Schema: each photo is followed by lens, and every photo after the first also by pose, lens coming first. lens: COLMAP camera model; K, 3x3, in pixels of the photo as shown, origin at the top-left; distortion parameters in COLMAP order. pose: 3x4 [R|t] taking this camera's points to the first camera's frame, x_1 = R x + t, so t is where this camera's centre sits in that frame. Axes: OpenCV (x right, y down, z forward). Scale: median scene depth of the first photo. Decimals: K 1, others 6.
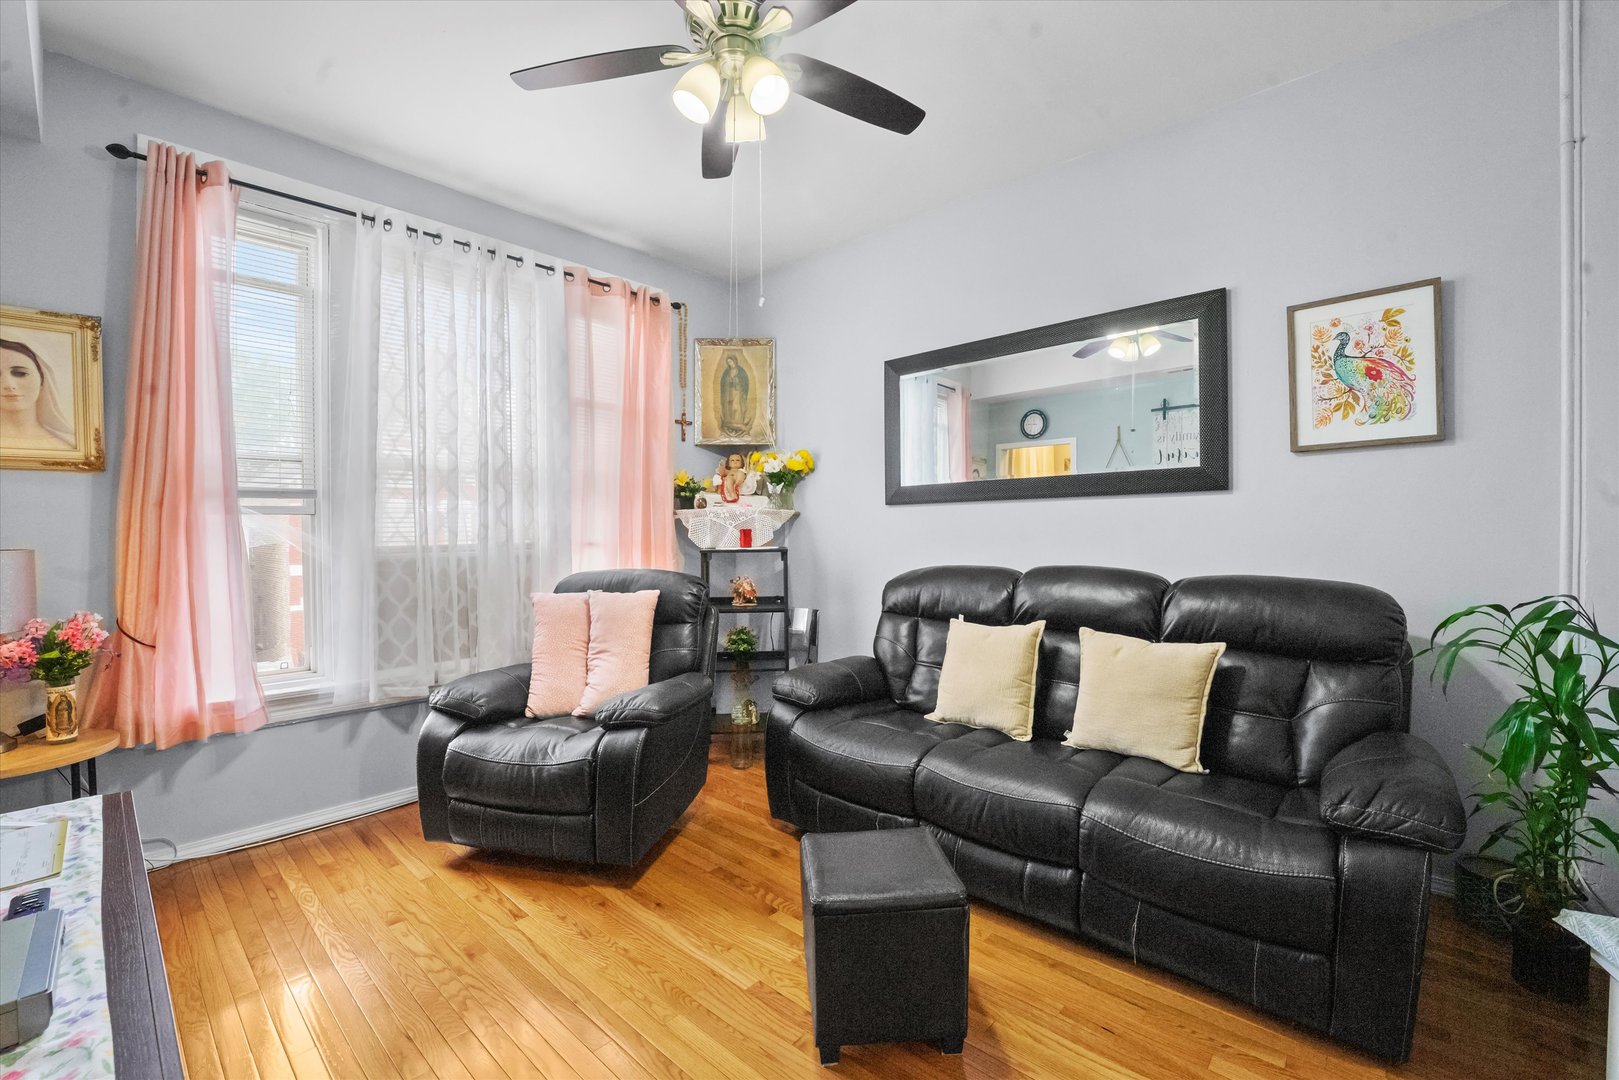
lens RADIAL K [[709.7, 0, 811.9], [0, 709.7, 532.4], [0, 0, 1]] dist [-0.004382, -0.000365]
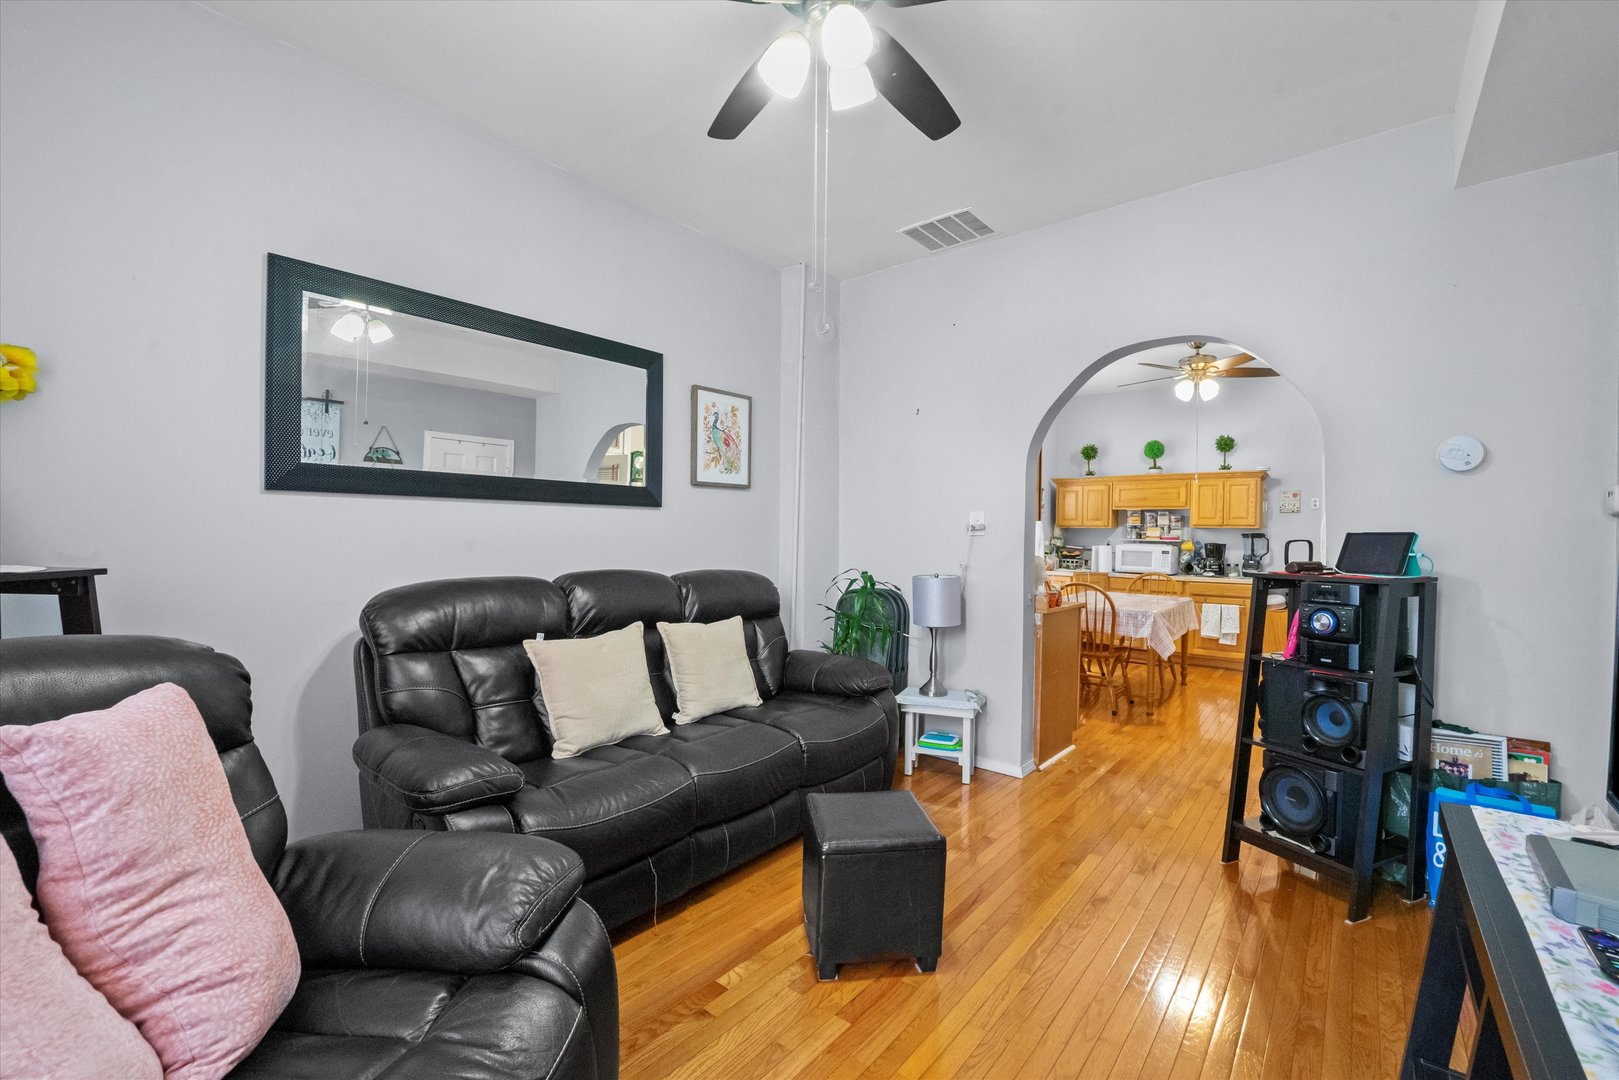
lens RADIAL K [[709.7, 0, 810.9], [0, 709.7, 546.5], [0, 0, 1]] dist [-0.004382, -0.000365]
pose [[-0.075273, -0.004156, 0.997154, -0.799984], [-0.006616, 0.999971, 0.003668, 0.007066], [-0.997141, -0.006321, -0.075298, 0.868897]]
